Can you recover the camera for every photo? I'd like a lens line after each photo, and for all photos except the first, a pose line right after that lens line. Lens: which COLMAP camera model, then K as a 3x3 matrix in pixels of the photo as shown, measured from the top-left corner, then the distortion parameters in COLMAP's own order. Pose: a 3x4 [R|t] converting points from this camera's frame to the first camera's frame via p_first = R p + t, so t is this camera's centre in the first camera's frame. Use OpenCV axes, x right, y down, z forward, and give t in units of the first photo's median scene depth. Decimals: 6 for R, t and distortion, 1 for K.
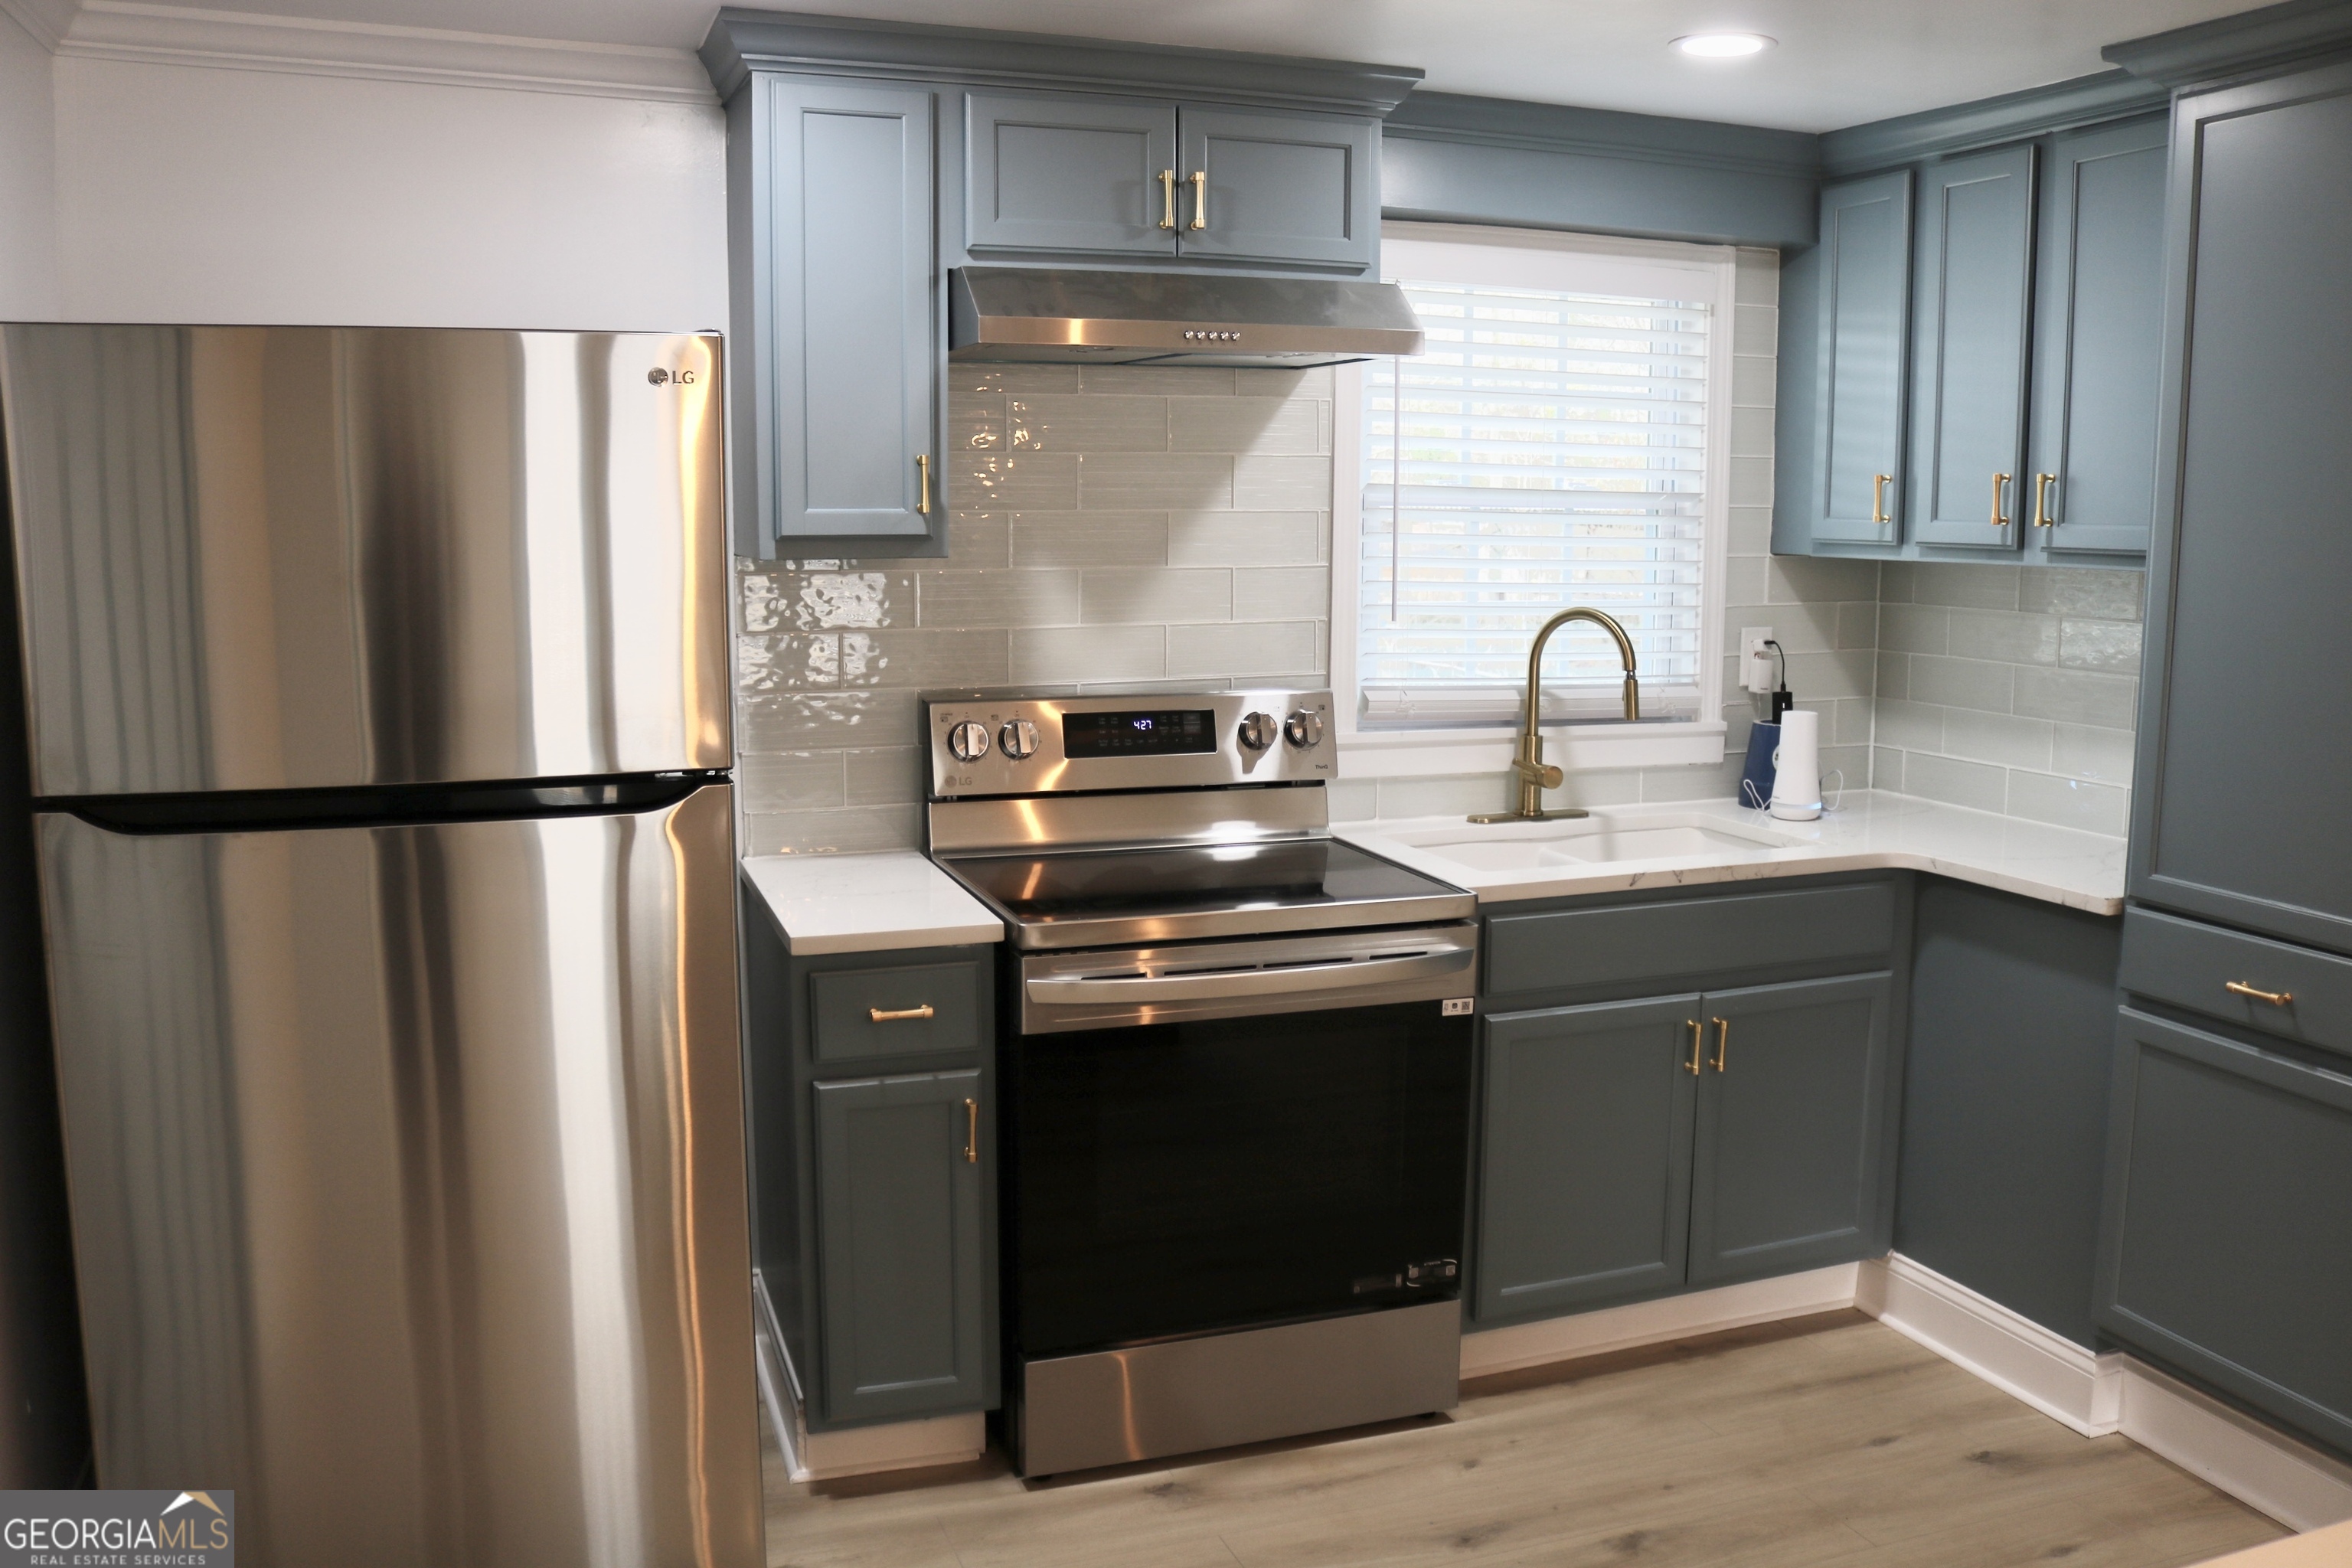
lens RADIAL K [[2017.5, 0, 1176.0], [0, 2017.5, 784.0], [0, 0, 1]] dist [-0.154787, 0.121740]
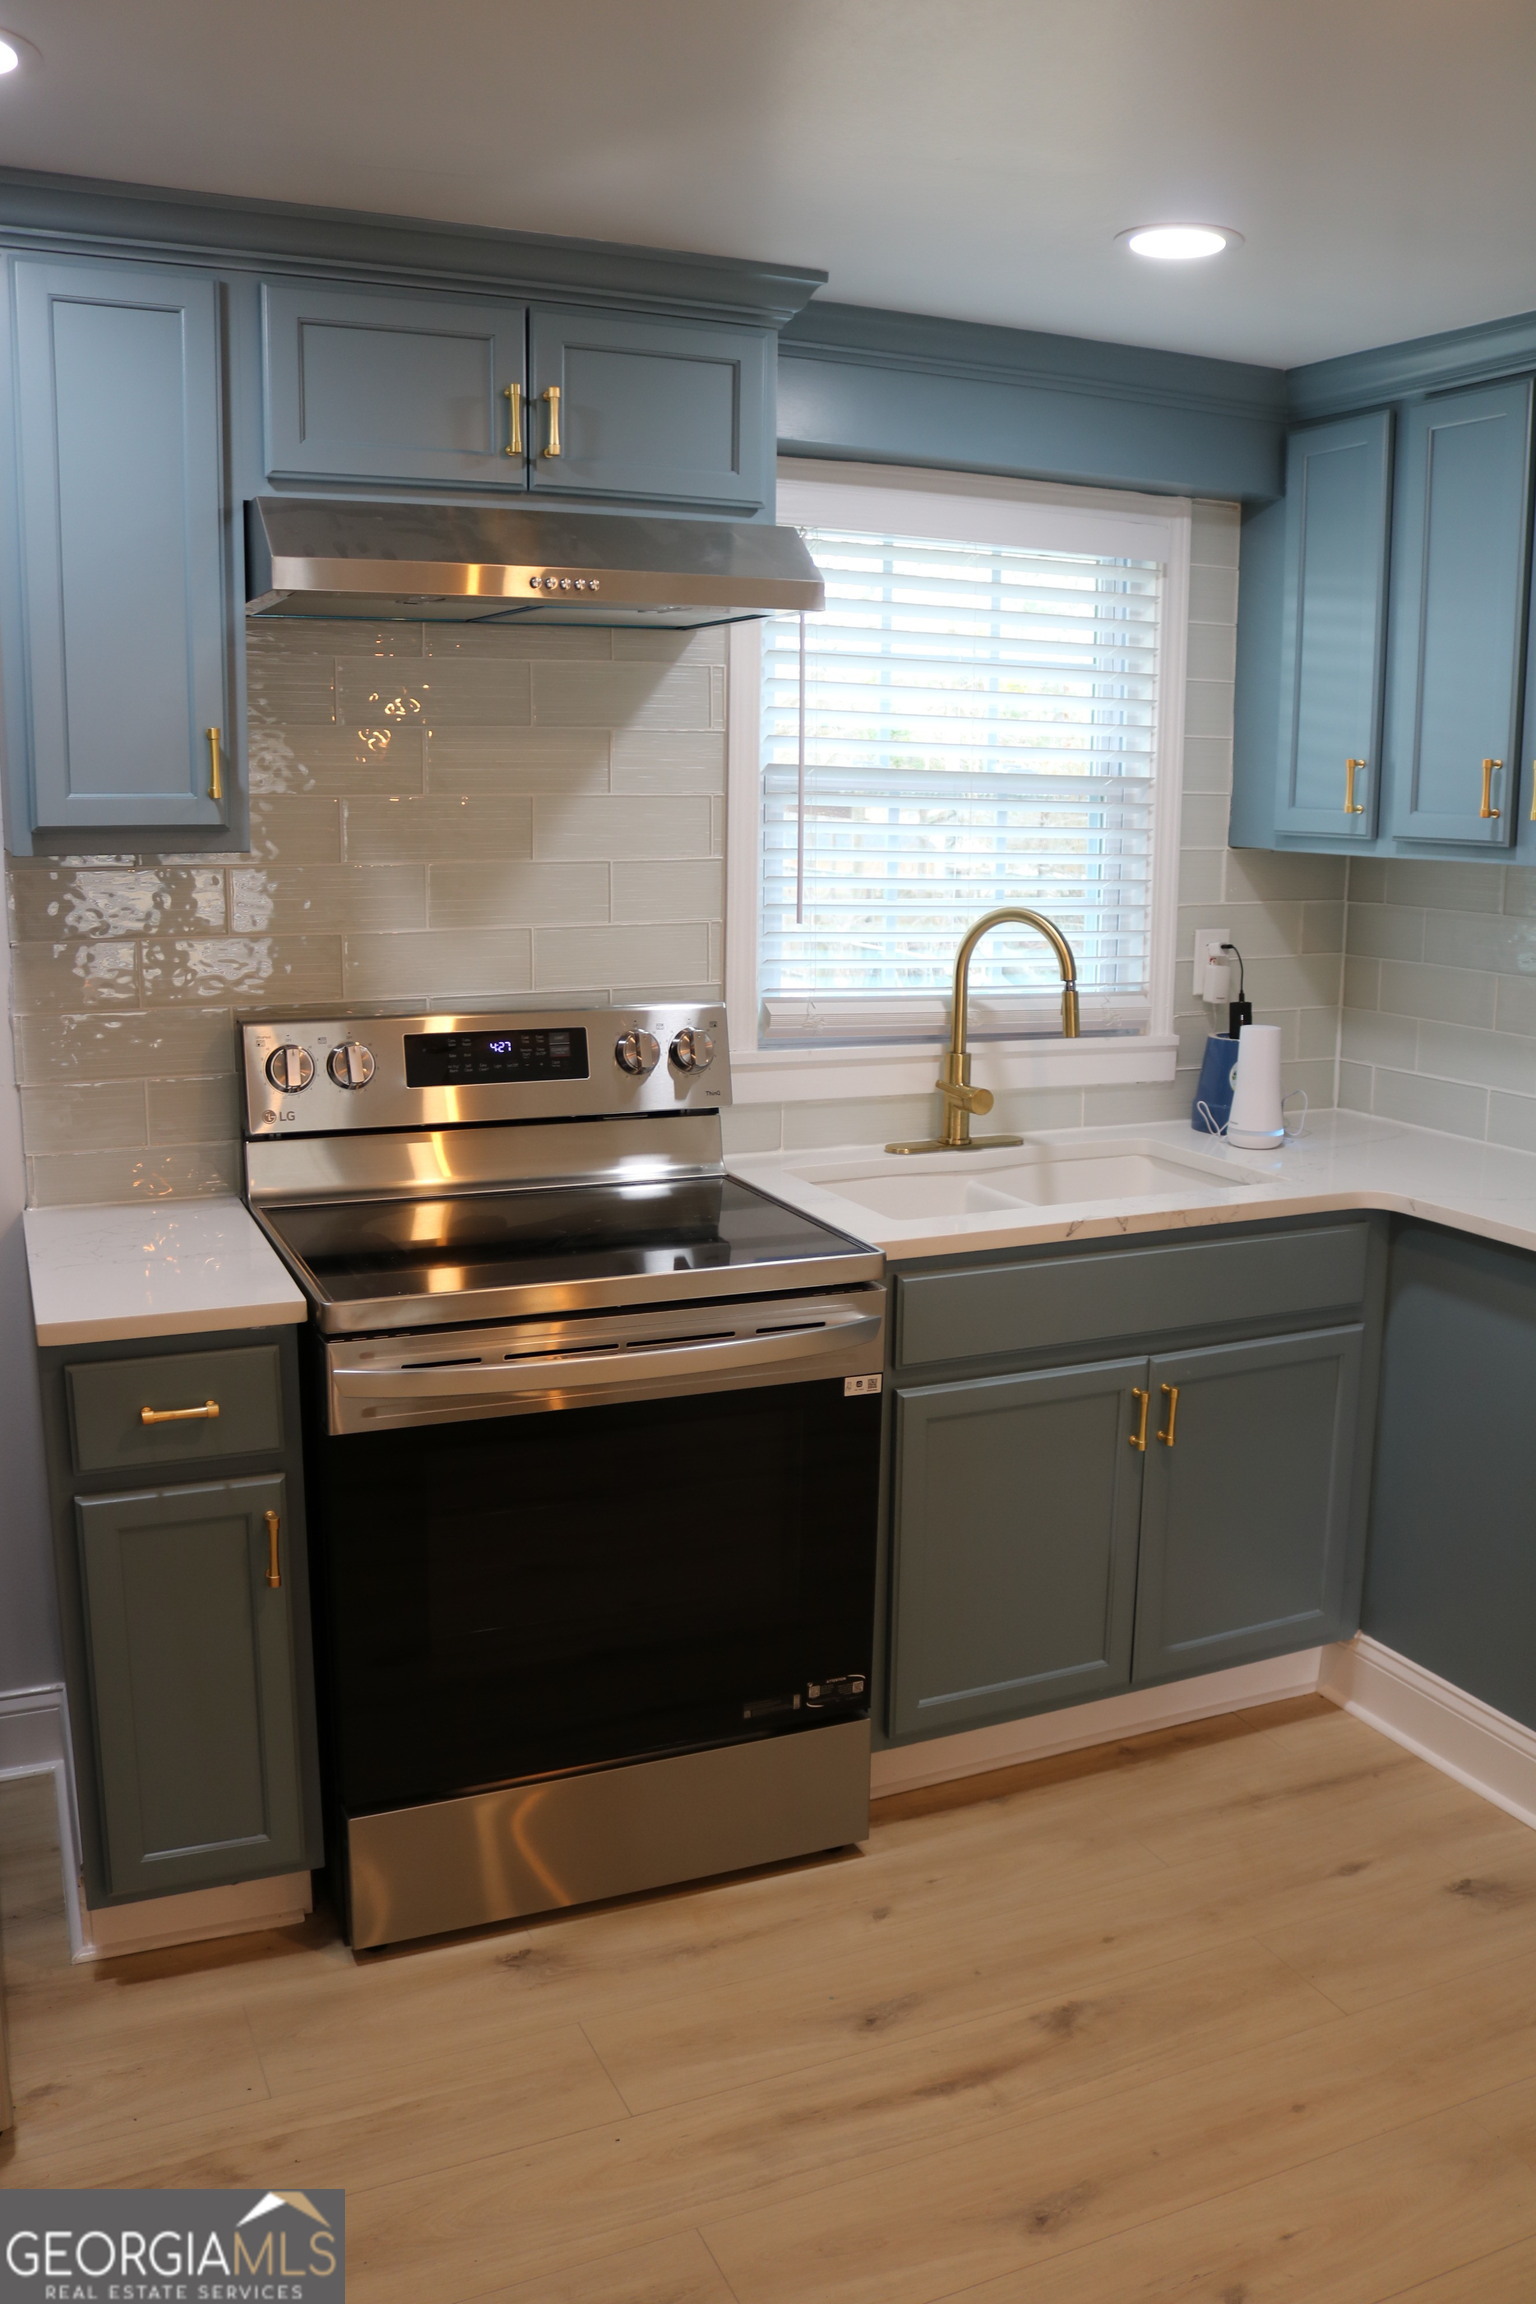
lens RADIAL K [[1963.3, 0, 811.3], [0, 1963.3, 1127.9], [0, 0, 1]] dist [-0.168784, 0.122456]
pose [[0.996459, -0.004538, 0.083955, 0.046288], [0.001564, 0.999370, 0.035459, -0.024963], [-0.084063, -0.035203, 0.995838, 0.170615]]
